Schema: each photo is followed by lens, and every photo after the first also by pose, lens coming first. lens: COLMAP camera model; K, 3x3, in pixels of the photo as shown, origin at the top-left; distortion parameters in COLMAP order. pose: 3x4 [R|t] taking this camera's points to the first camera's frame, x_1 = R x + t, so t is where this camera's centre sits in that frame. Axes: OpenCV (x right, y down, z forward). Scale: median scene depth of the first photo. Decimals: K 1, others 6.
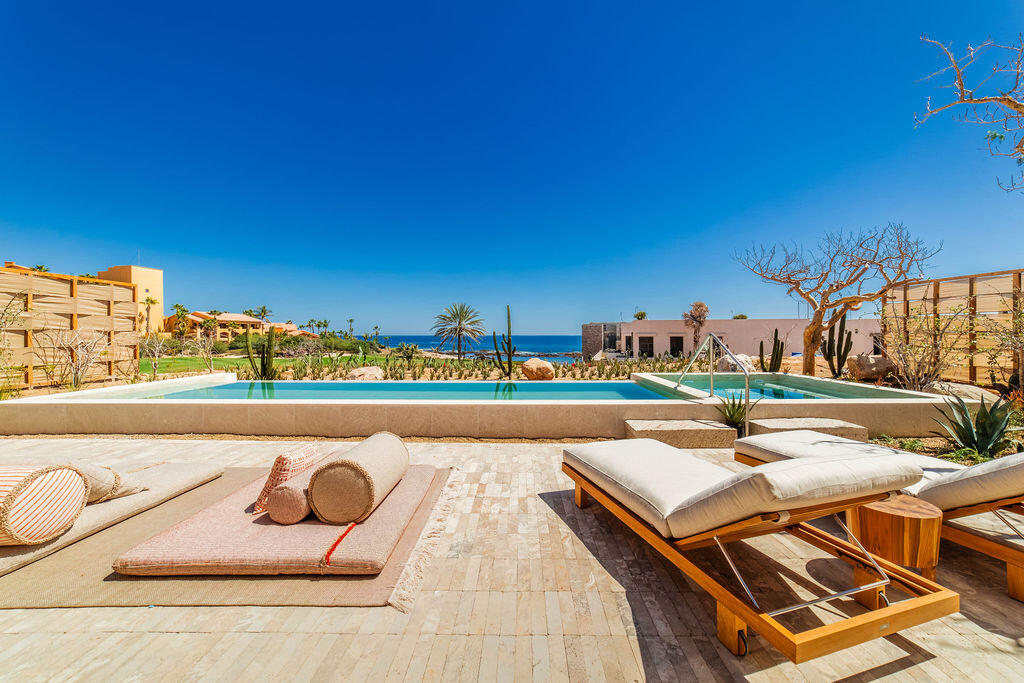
lens RADIAL K [[400.3, 0, 519.9], [0, 400.3, 340.2], [0, 0, 1]] dist [-0.007836, 0.003044]
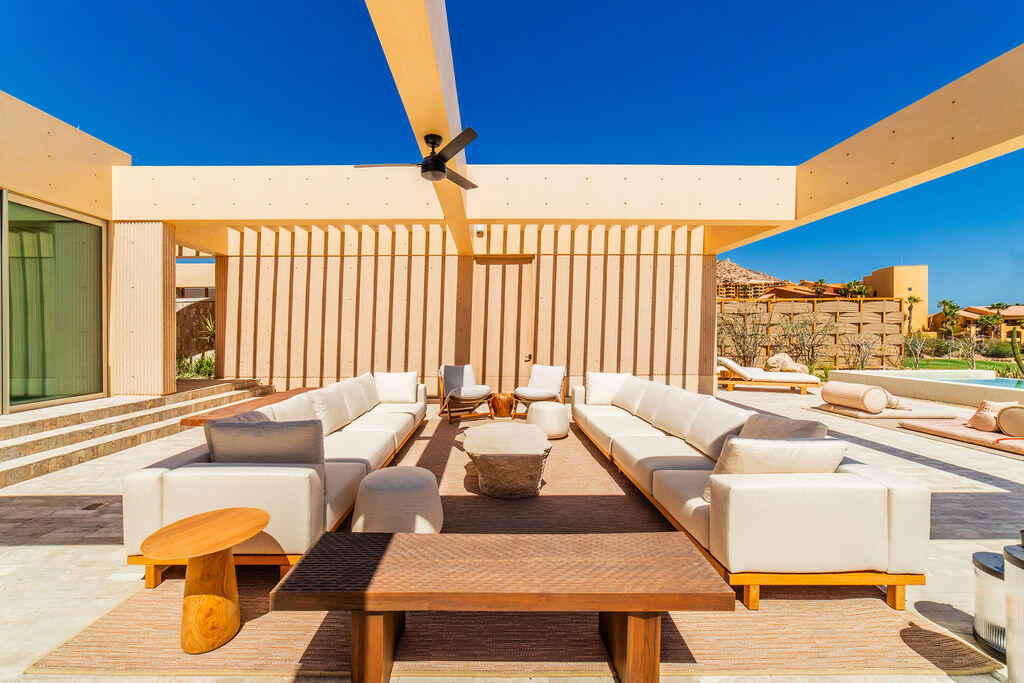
lens RADIAL K [[400.3, 0, 498.5], [0, 400.3, 339.0], [0, 0, 1]] dist [-0.007836, 0.003044]
pose [[0.018539, 0.009327, -0.999785, 0.026641], [-0.010405, 0.999904, 0.009135, -0.000274], [0.999774, 0.010233, 0.018634, -0.029019]]
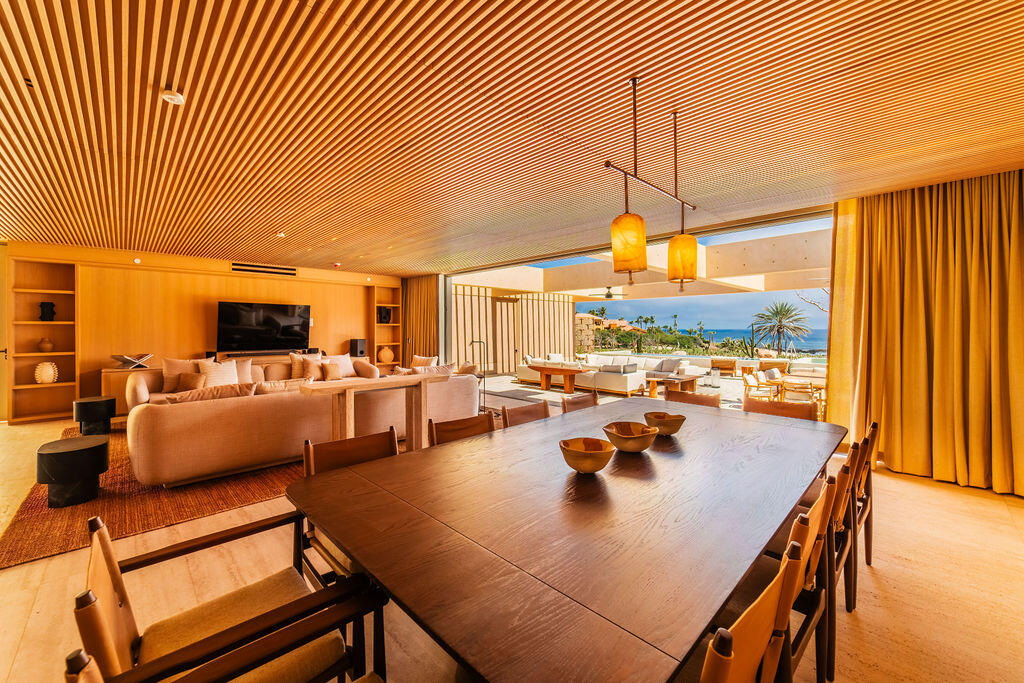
lens RADIAL K [[400.3, 0, 495.4], [0, 400.3, 337.0], [0, 0, 1]] dist [-0.007836, 0.003044]
pose [[0.679965, 0.012920, -0.733131, 0.049449], [-0.008097, 0.999916, 0.010112, -0.002384], [0.733200, -0.000940, 0.680013, -0.113954]]
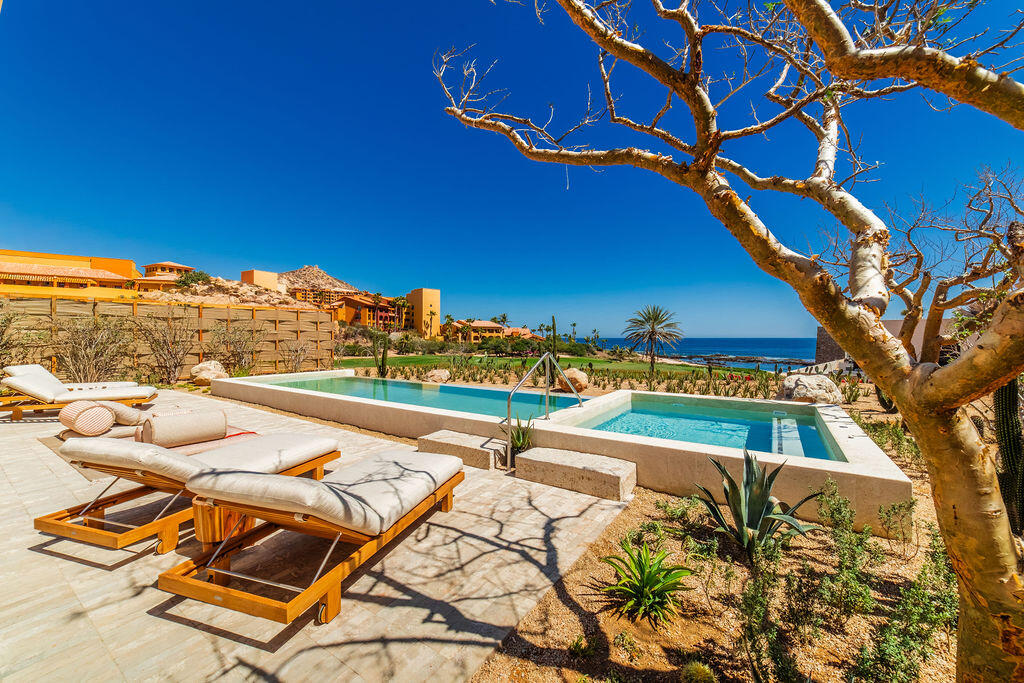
lens RADIAL K [[400.3, 0, 505.3], [0, 400.3, 341.0], [0, 0, 1]] dist [-0.007836, 0.003044]
pose [[0.832440, 0.003846, -0.554101, 0.039640], [-0.006170, 0.999978, -0.002328, -0.001677], [0.554080, 0.005356, 0.832446, 0.005613]]
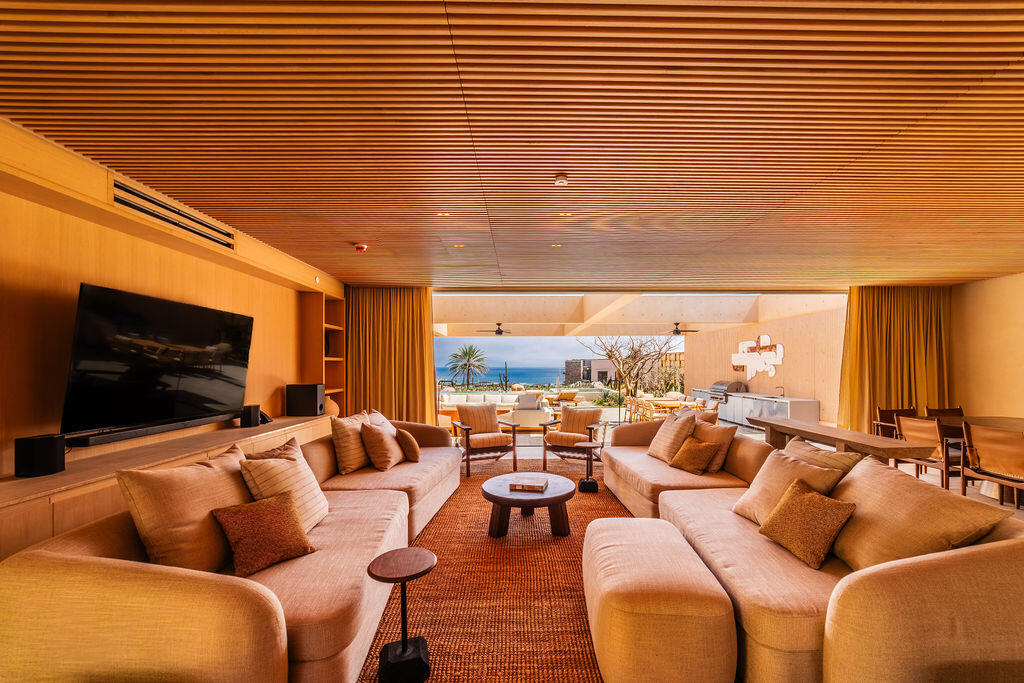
lens RADIAL K [[400.3, 0, 527.6], [0, 400.3, 376.3], [0, 0, 1]] dist [-0.007836, 0.003044]
pose [[0.999786, -0.006241, 0.019719, 0.004855], [0.006021, 0.999919, 0.011187, -0.002330], [-0.019787, -0.011065, 0.999743, -0.122370]]
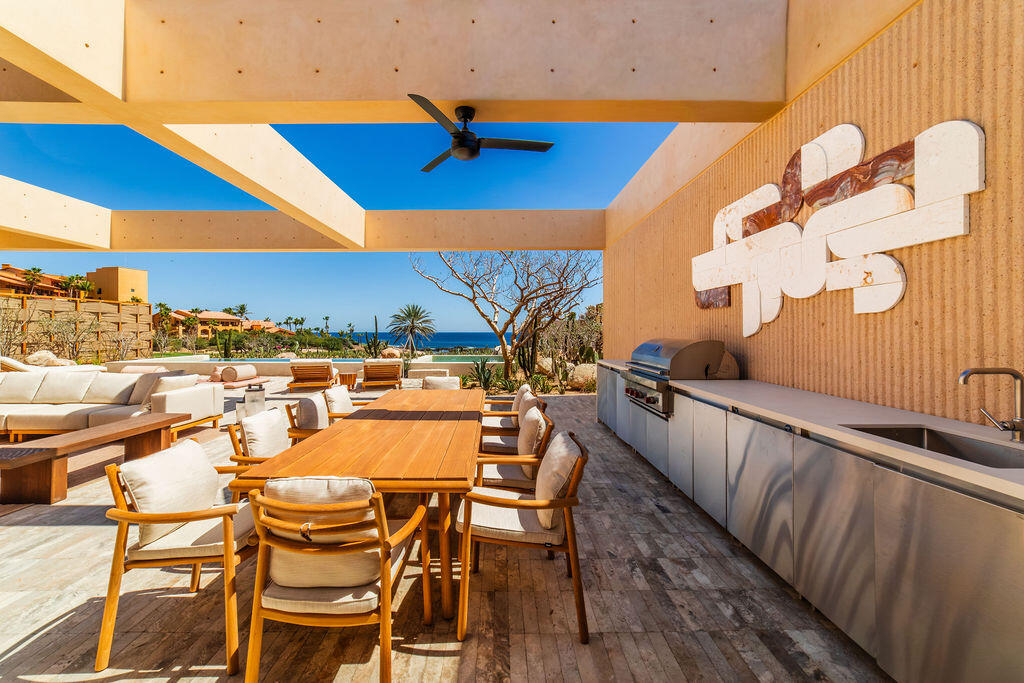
lens RADIAL K [[400.3, 0, 494.8], [0, 400.3, 332.8], [0, 0, 1]] dist [-0.007836, 0.003044]
pose [[0.999954, 0.000305, -0.009579, 0.042179], [-0.000408, 0.999942, -0.010744, 0.000022], [0.009575, 0.010748, 0.999896, -0.055923]]
